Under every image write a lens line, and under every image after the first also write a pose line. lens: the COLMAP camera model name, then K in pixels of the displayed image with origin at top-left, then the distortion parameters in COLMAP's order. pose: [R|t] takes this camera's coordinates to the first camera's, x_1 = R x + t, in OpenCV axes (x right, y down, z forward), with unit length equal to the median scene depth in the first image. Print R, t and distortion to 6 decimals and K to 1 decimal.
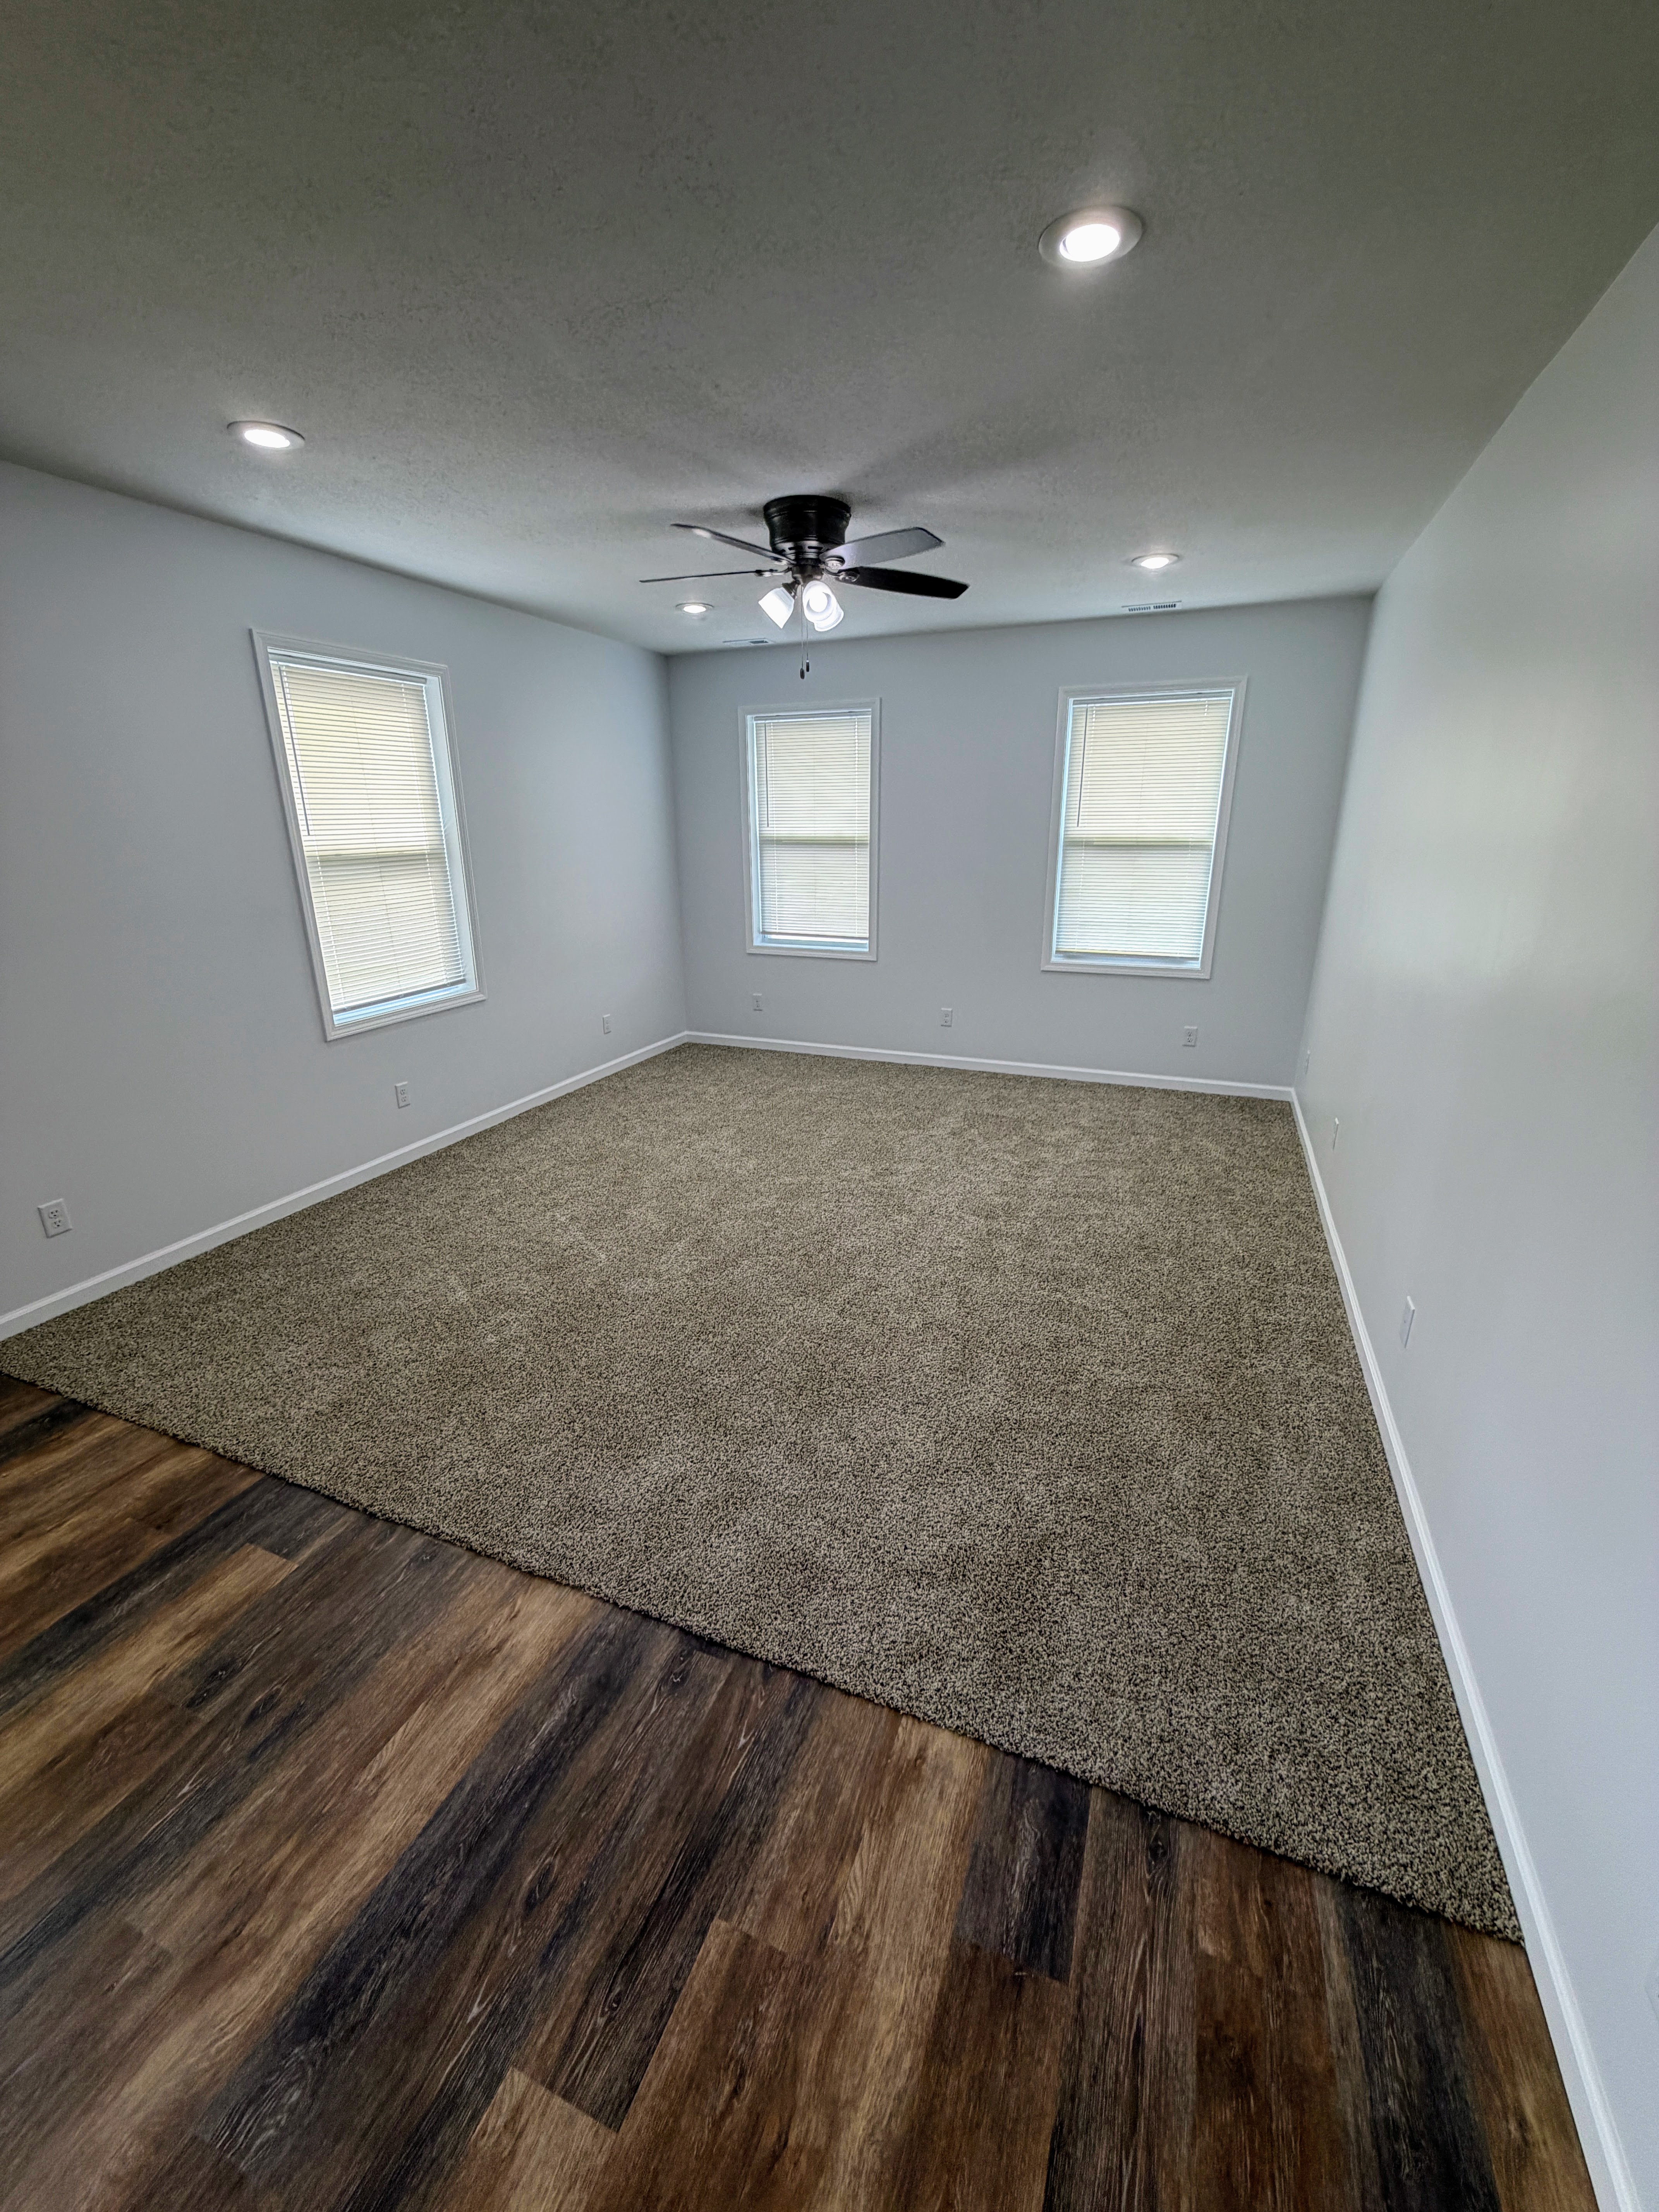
lens RADIAL K [[879.5, 0, 823.4], [0, 879.5, 1101.9], [0, 0, 1]] dist [-0.000282, -0.000217]
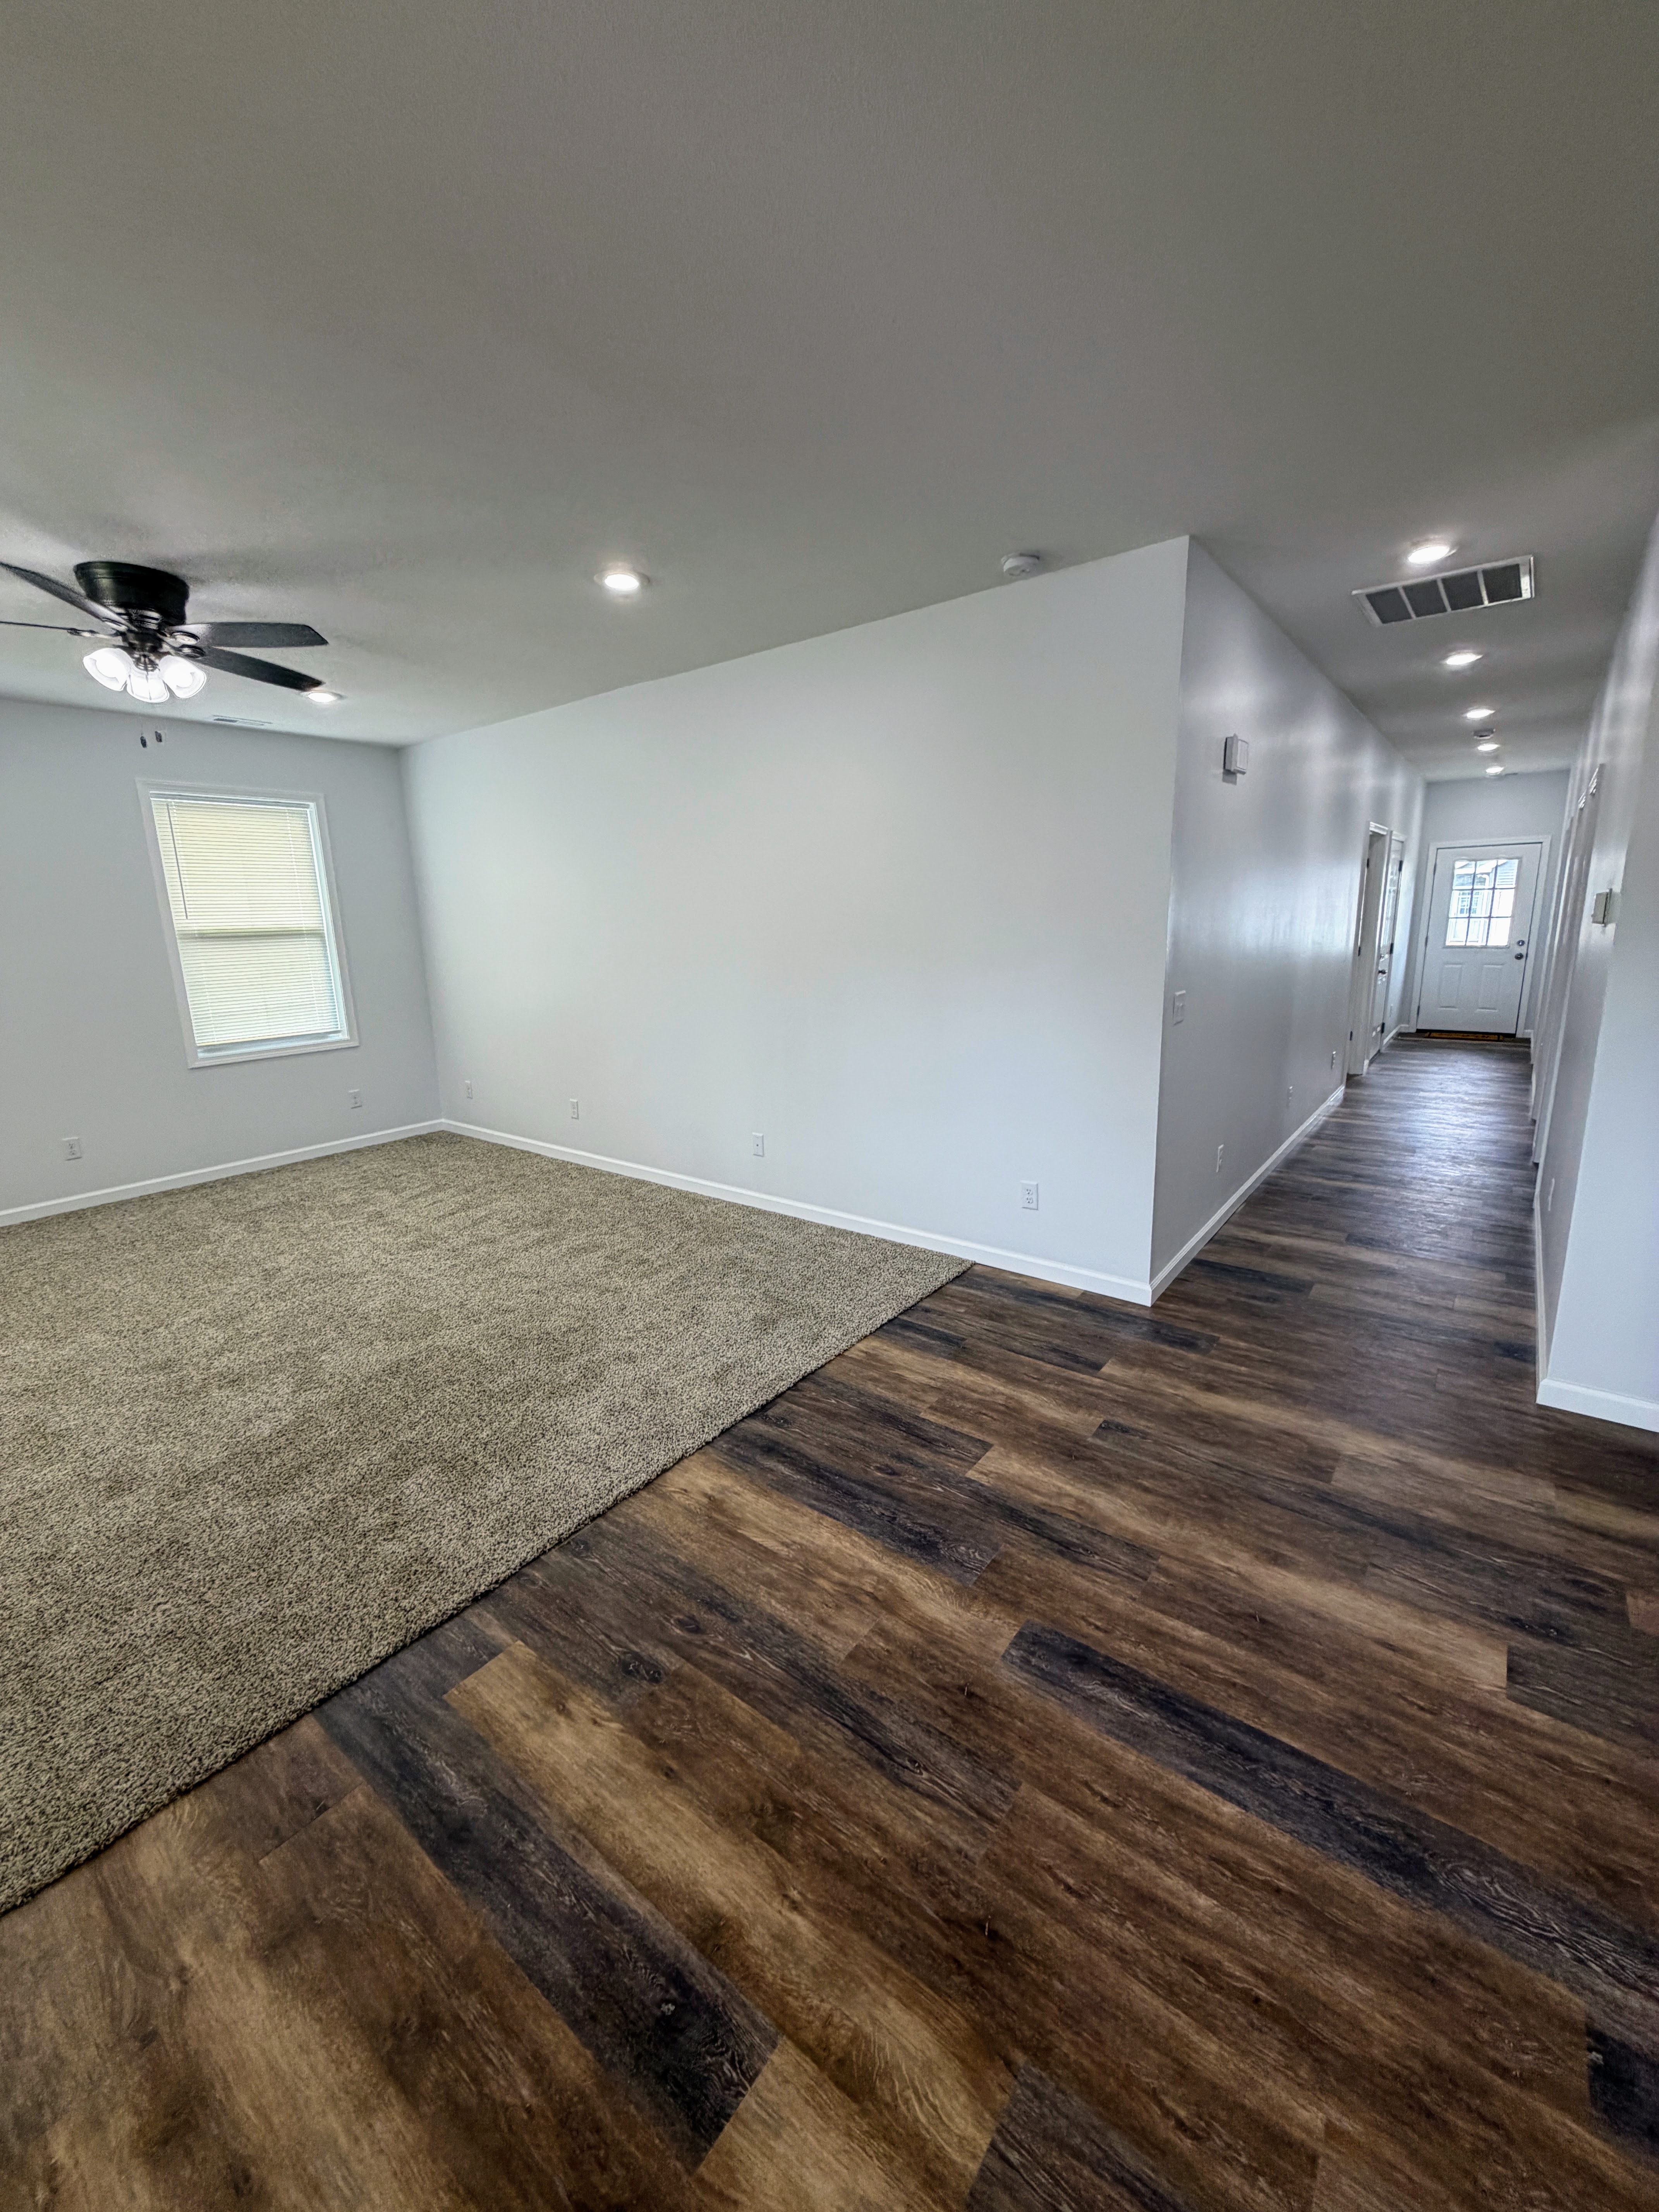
lens RADIAL K [[878.5, 0, 827.6], [0, 878.5, 1103.3], [0, 0, 1]] dist [-0.001015, -0.000107]
pose [[0.268379, -0.205713, 0.941092, -0.832538], [0.320054, 0.940478, 0.114306, -0.006197], [-0.908591, 0.270523, 0.318244, 0.165960]]
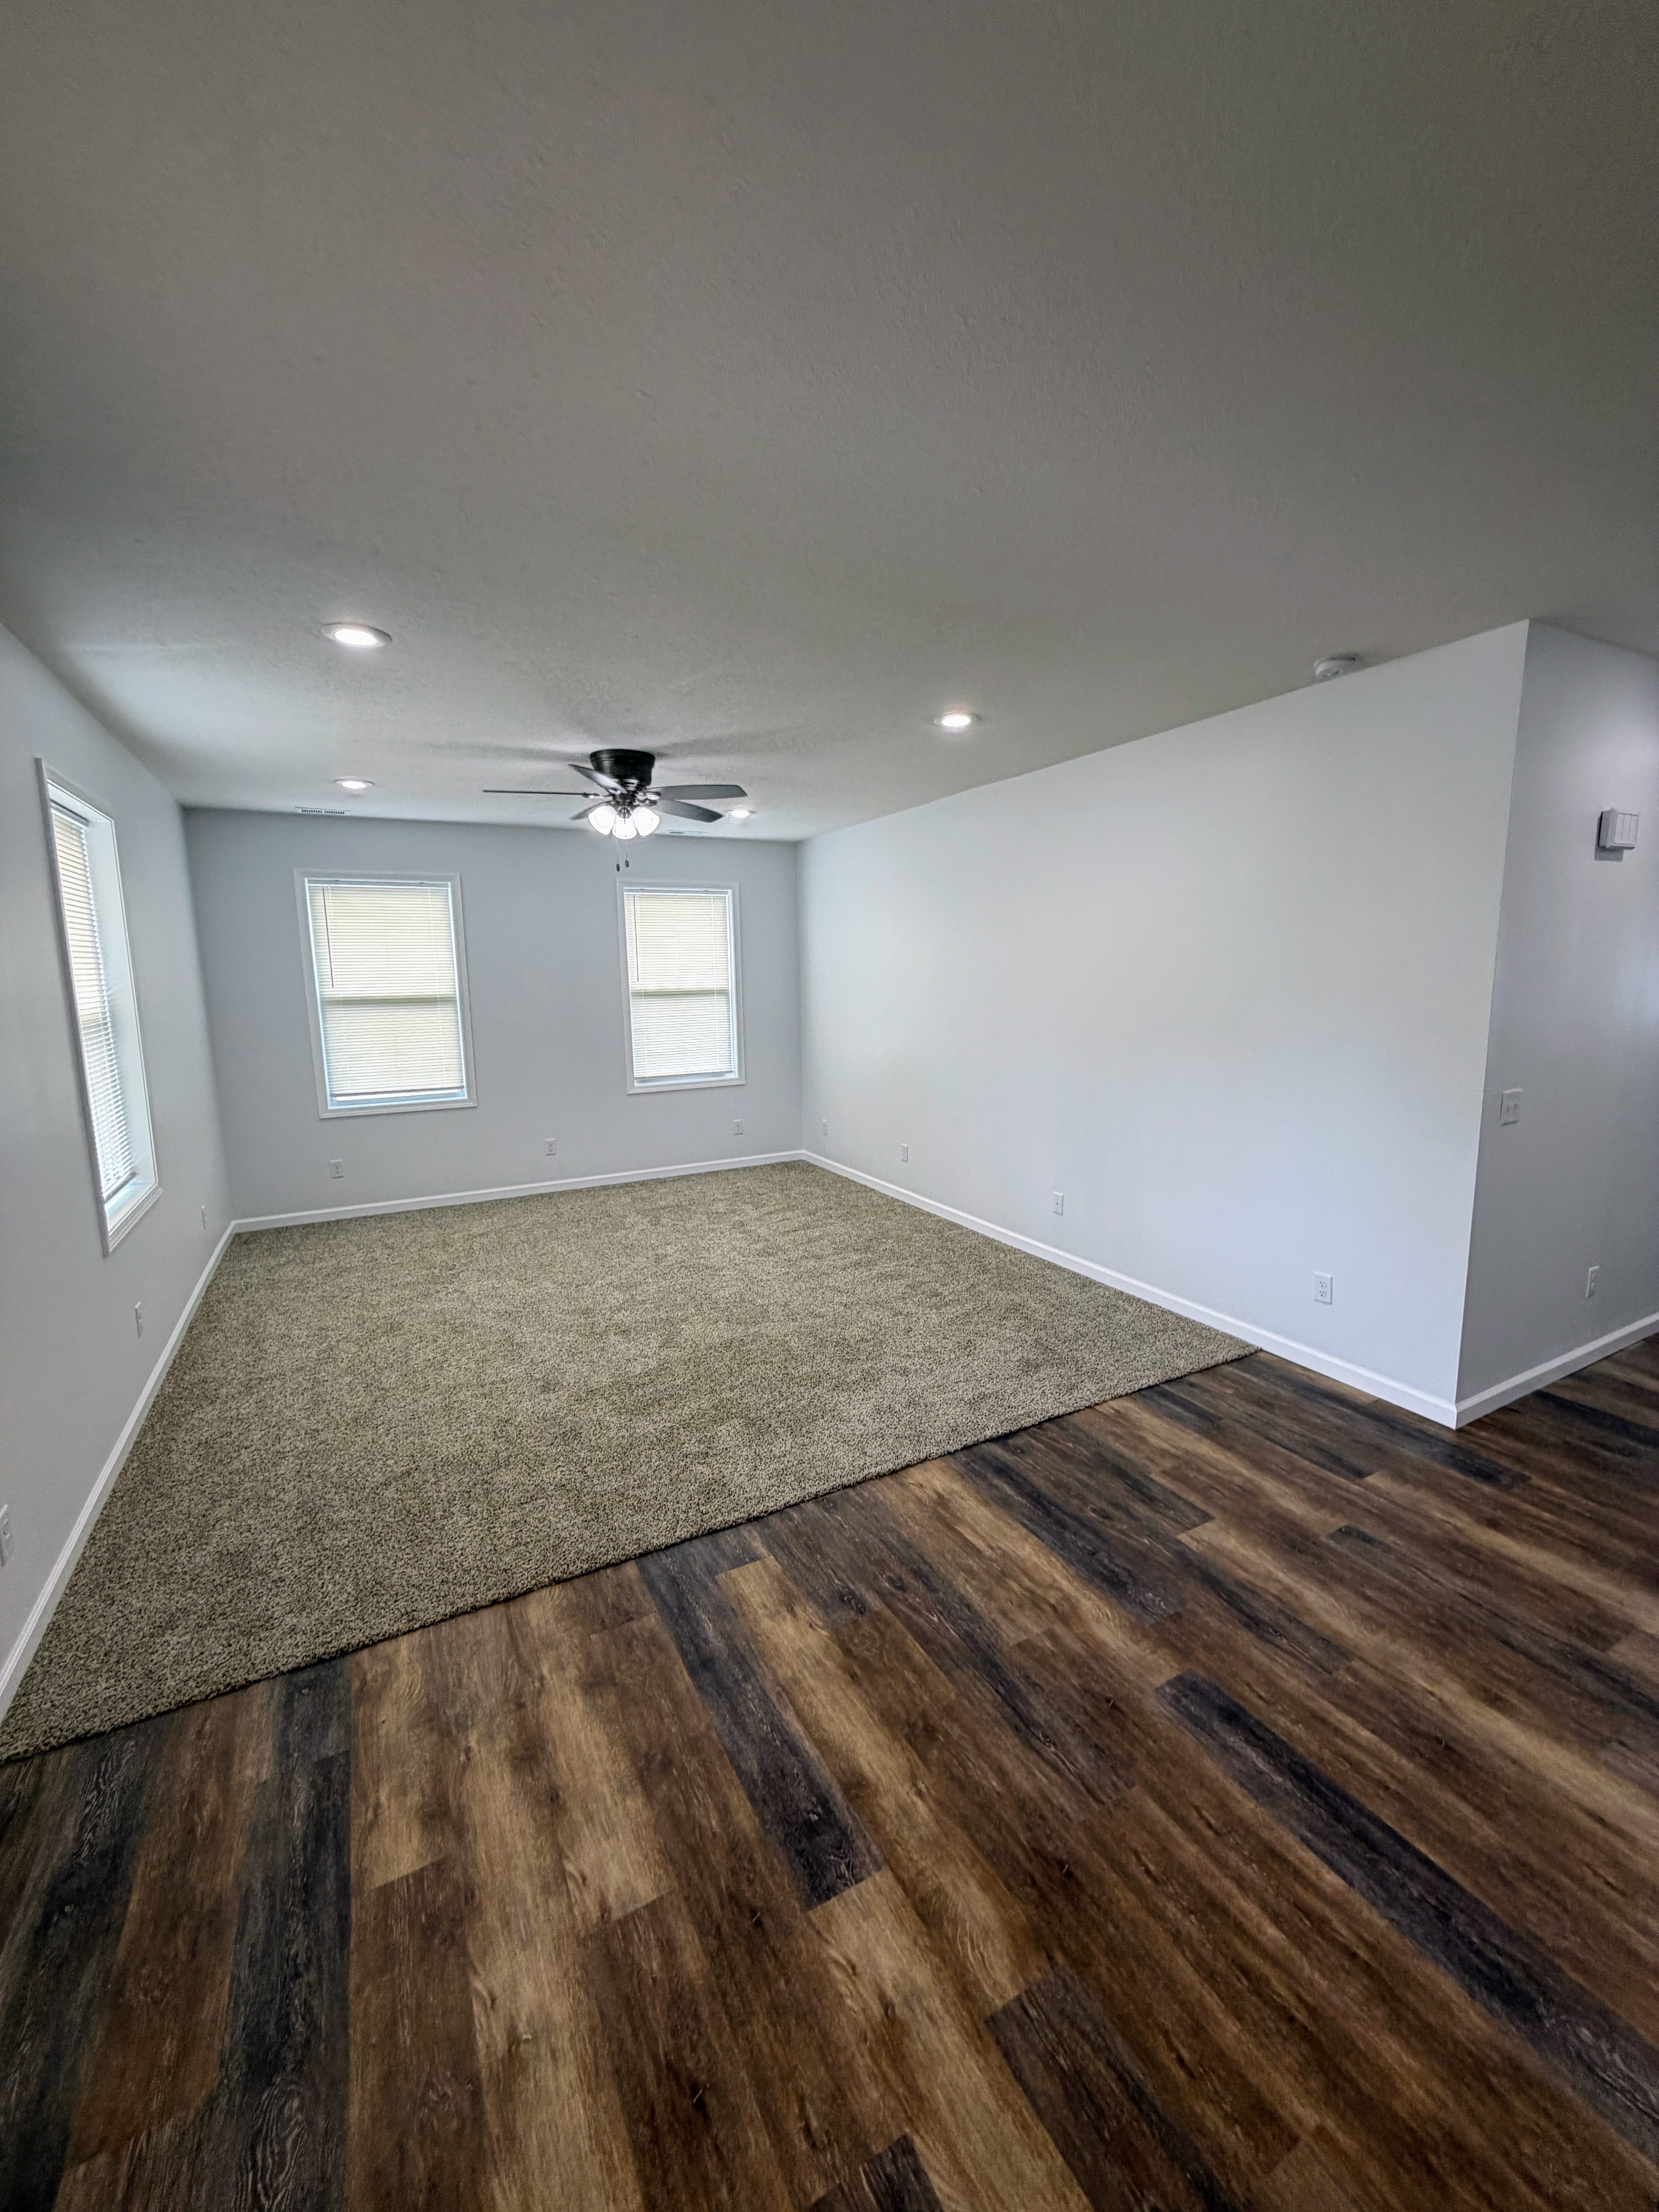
lens RADIAL K [[878.5, 0, 827.6], [0, 878.5, 1103.3], [0, 0, 1]] dist [-0.001015, -0.000107]
pose [[0.639444, -0.120831, 0.759283, -0.920383], [0.249678, 0.966683, -0.056435, 0.003775], [-0.727167, 0.225664, 0.648308, 0.004555]]
